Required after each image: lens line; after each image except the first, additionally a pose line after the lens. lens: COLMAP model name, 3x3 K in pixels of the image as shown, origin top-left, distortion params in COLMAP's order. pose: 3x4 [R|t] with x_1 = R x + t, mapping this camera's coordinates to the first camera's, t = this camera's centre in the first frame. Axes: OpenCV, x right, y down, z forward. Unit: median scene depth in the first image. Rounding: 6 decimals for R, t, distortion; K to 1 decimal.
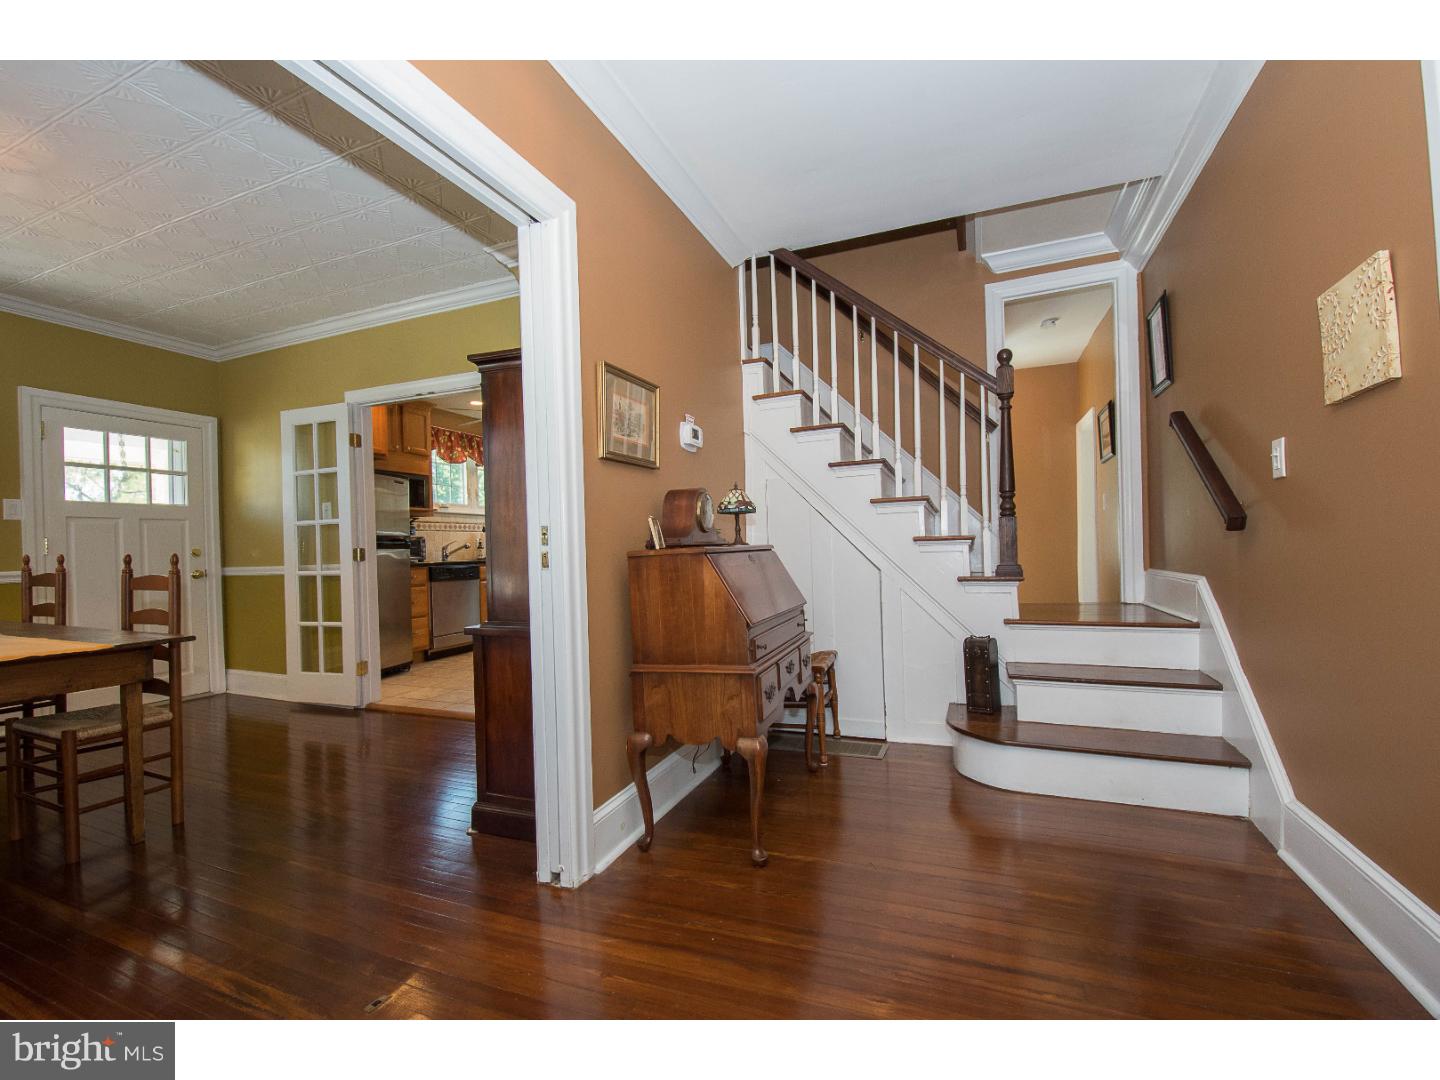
lens RADIAL K [[636.6, 0, 697.2], [0, 636.6, 548.1], [0, 0, 1]] dist [-0.018617, -0.004358]
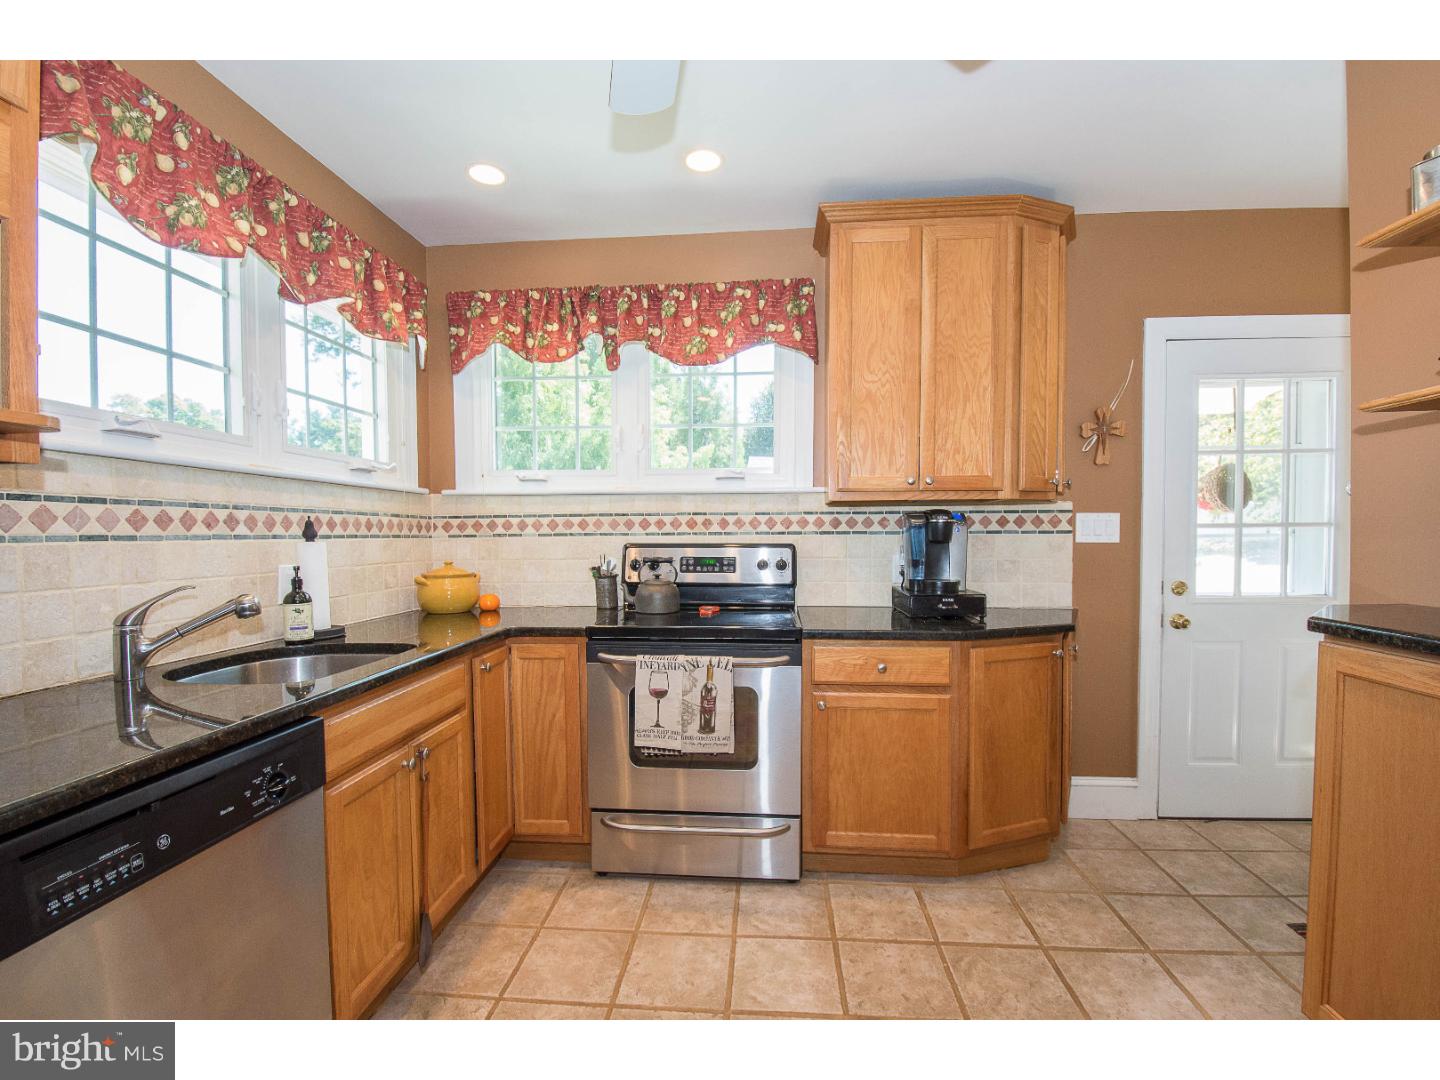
lens RADIAL K [[636.6, 0, 716.4], [0, 636.6, 554.8], [0, 0, 1]] dist [-0.018617, -0.004358]
pose [[0.945073, 0.011878, 0.326642, -0.419124], [-0.018934, 0.999651, 0.018430, -0.044916], [-0.326309, -0.023602, 0.944968, 1.103158]]
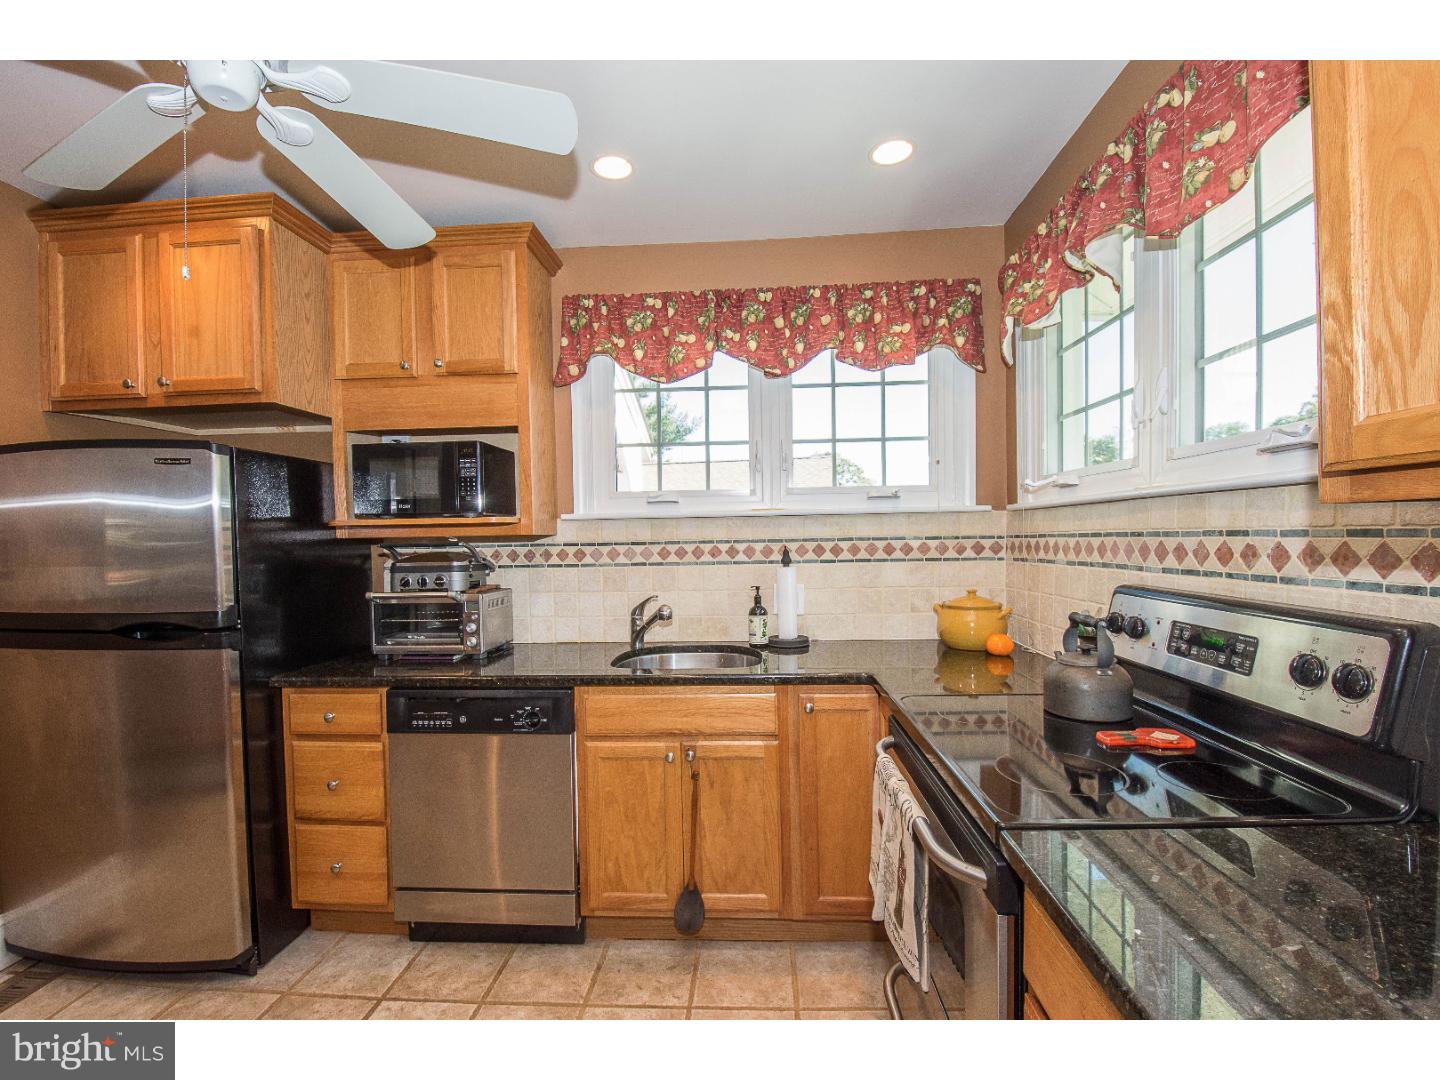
lens RADIAL K [[636.6, 0, 736.1], [0, 636.6, 548.8], [0, 0, 1]] dist [-0.018617, -0.004358]
pose [[0.345089, 0.037536, -0.937819, -0.037132], [0.005829, 0.999095, 0.042134, -0.080117], [0.938552, -0.020006, 0.344558, 1.393101]]
